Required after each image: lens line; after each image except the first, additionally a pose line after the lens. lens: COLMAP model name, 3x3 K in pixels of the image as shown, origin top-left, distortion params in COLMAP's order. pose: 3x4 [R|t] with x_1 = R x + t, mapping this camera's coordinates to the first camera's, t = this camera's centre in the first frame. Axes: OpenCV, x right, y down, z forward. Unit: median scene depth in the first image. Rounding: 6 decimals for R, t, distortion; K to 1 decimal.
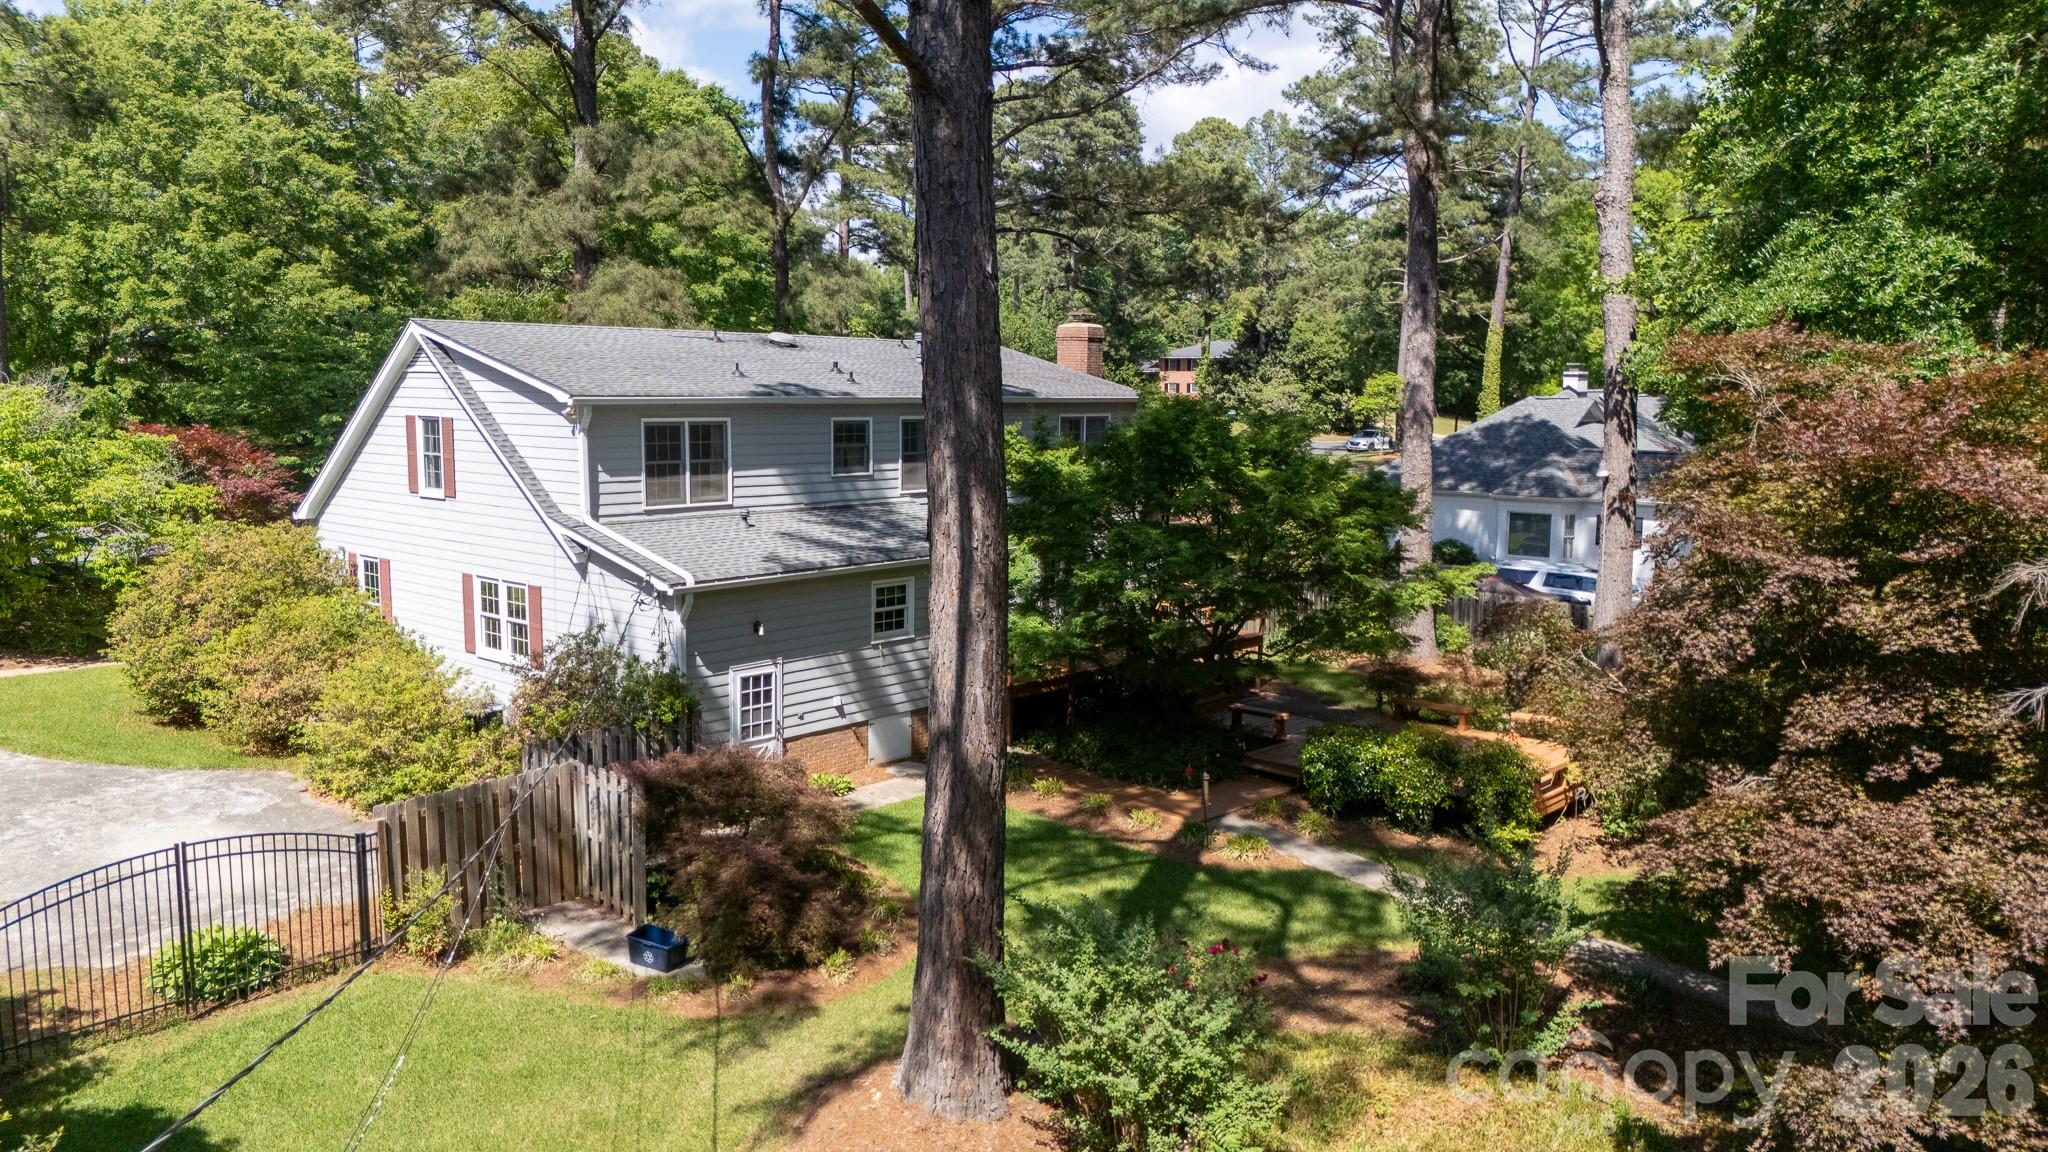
lens RADIAL K [[1520.7, 0, 1014.6], [0, 1520.7, 567.0], [0, 0, 1]] dist [0.075514, -0.103425]
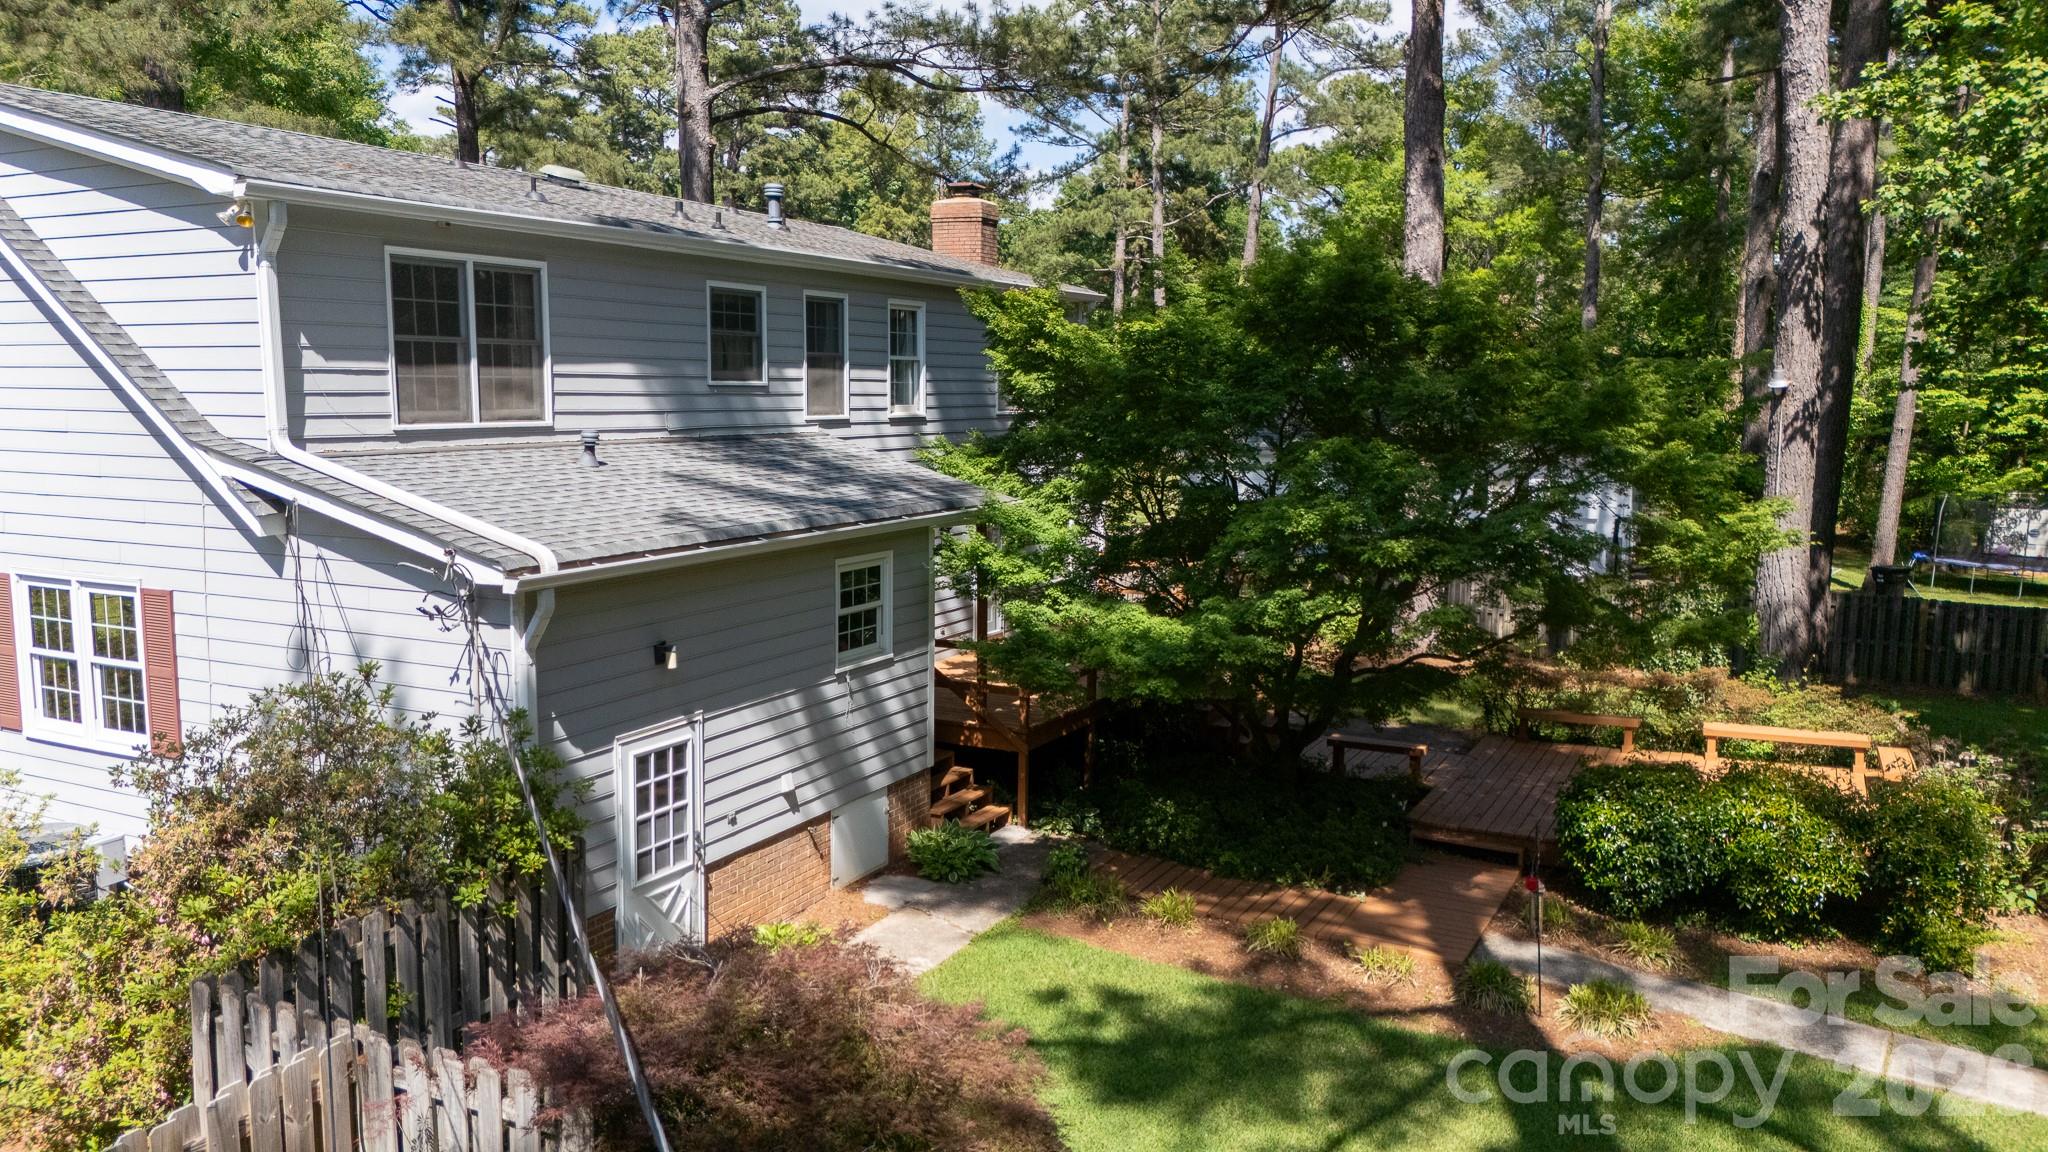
lens RADIAL K [[1520.7, 0, 1014.6], [0, 1520.7, 567.0], [0, 0, 1]] dist [0.075514, -0.103425]
pose [[0.967166, -0.032729, 0.252030, -0.176846], [0.032408, 0.999460, 0.005429, 0.011511], [-0.252072, 0.002917, 0.967704, 0.467422]]
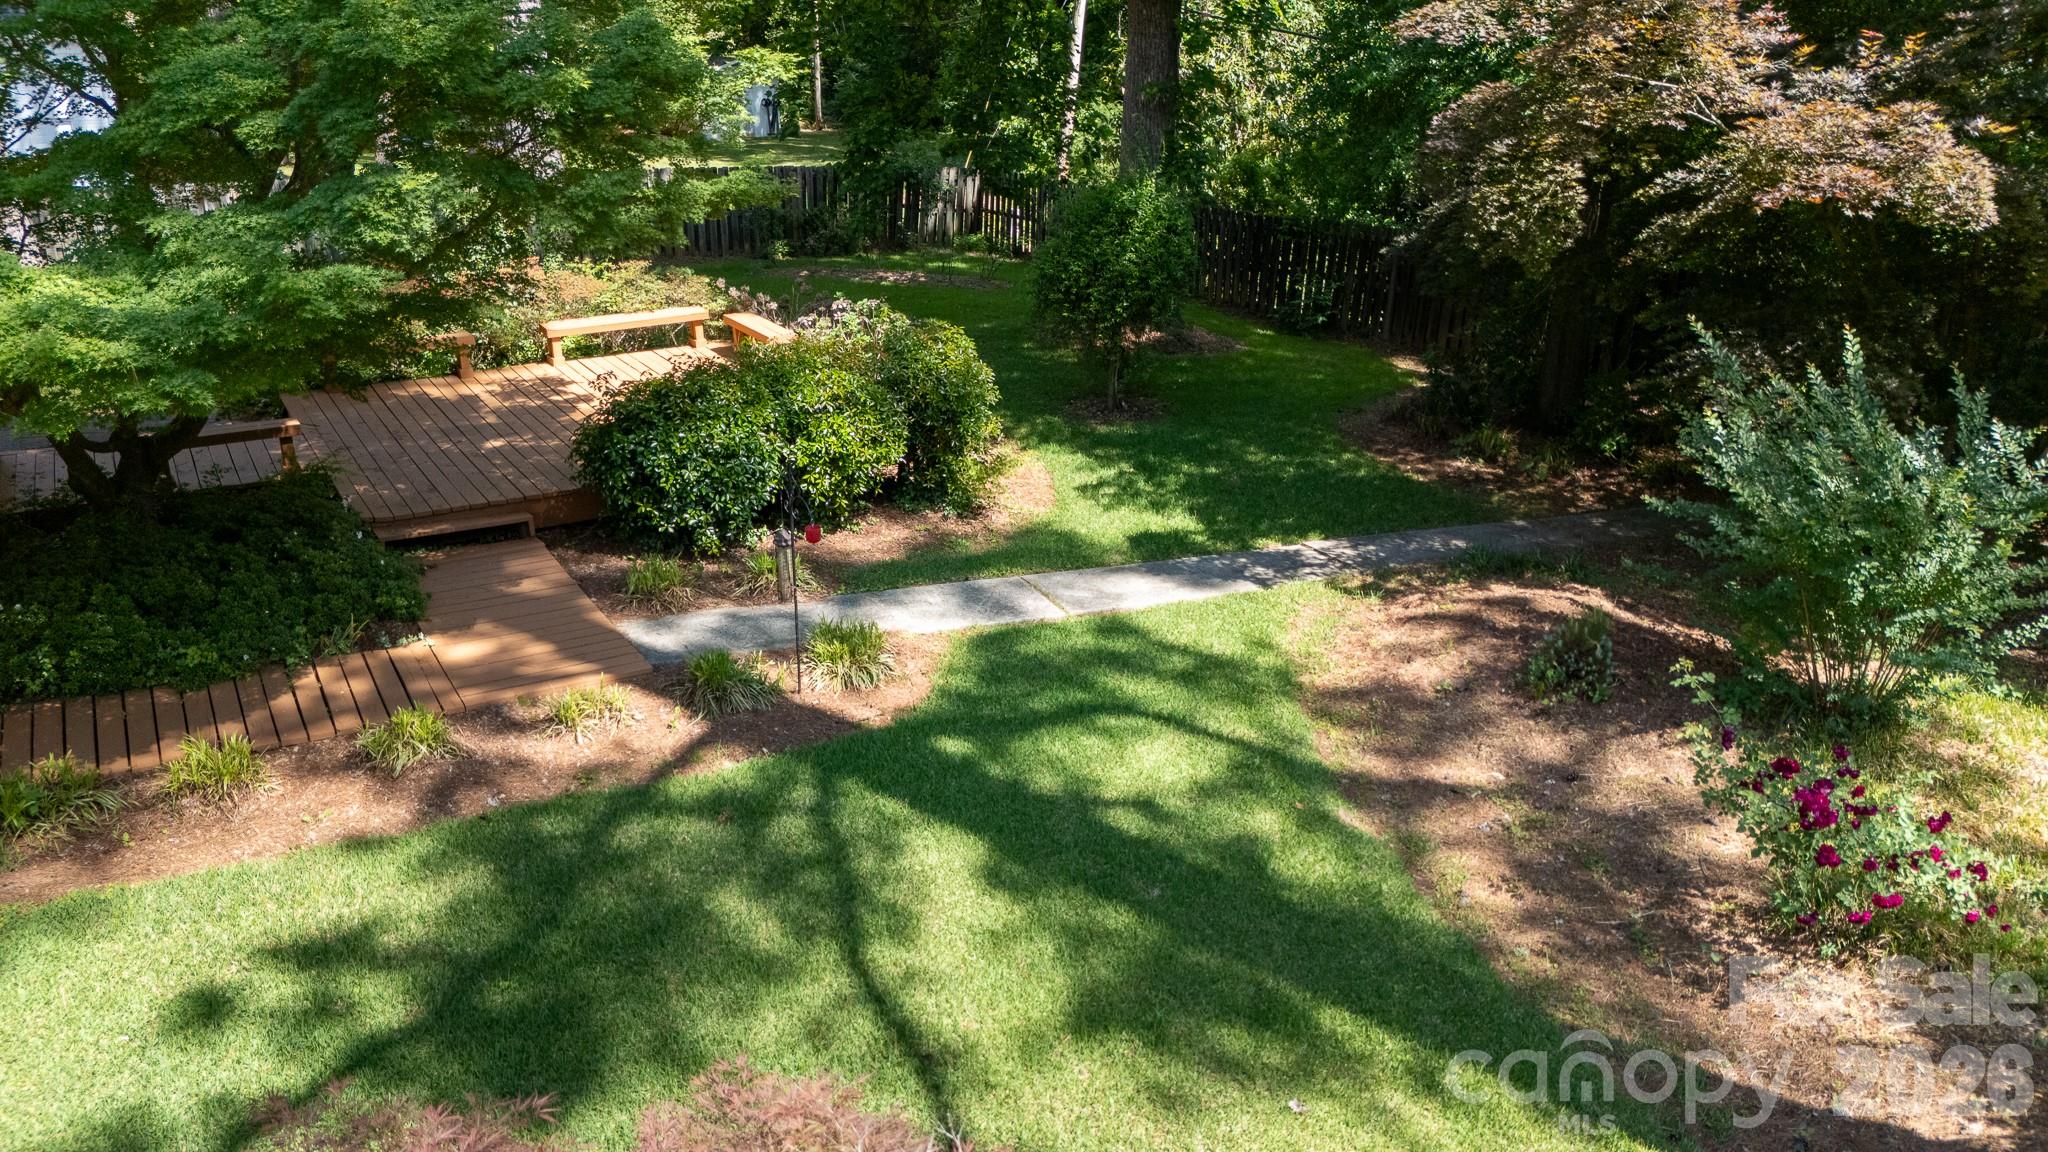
lens RADIAL K [[1520.7, 0, 1014.6], [0, 1520.7, 567.0], [0, 0, 1]] dist [0.075514, -0.103425]
pose [[0.303190, -0.345888, 0.887940, -0.211738], [0.121992, 0.938221, 0.323819, 0.013628], [-0.945089, 0.010143, 0.326655, 0.735147]]
